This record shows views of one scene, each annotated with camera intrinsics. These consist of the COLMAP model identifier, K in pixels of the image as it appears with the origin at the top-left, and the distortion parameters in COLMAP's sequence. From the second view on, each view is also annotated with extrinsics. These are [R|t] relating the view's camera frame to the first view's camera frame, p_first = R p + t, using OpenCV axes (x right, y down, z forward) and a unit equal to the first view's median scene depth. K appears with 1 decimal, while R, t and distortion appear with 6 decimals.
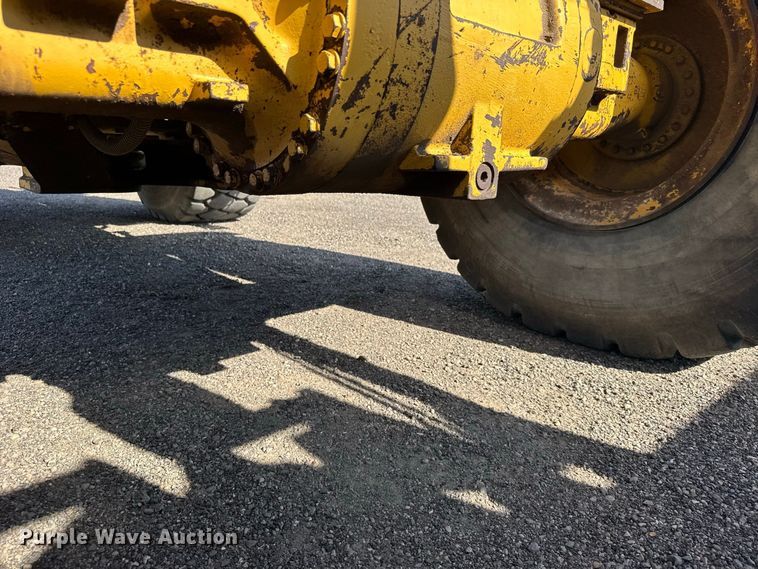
lens RADIAL K [[539.3, 0, 381.2], [0, 539.3, 287.2], [0, 0, 1]] dist [0.075489, -0.093748]
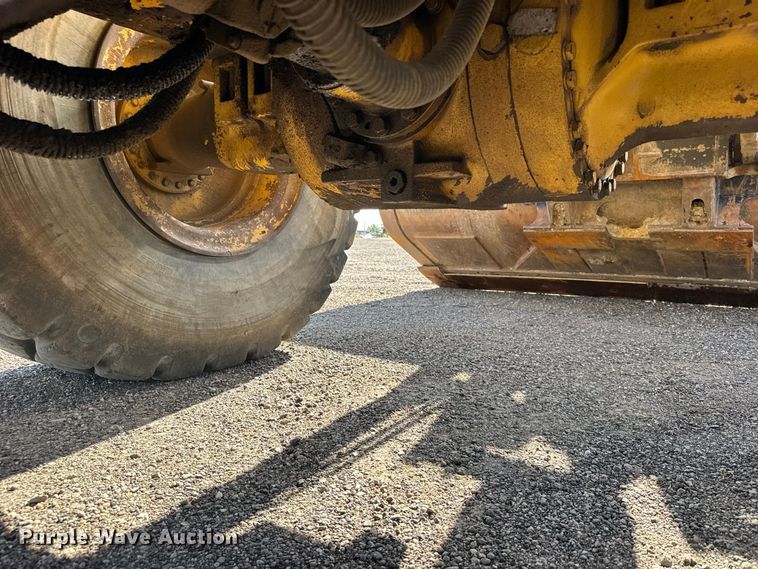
lens RADIAL K [[539.3, 0, 381.2], [0, 539.3, 287.2], [0, 0, 1]] dist [0.075489, -0.093748]
pose [[-0.241083, -0.114473, 0.963730, -0.757641], [0.220542, 0.960578, 0.169269, -0.169422], [-0.945114, 0.253351, -0.206333, 1.002985]]
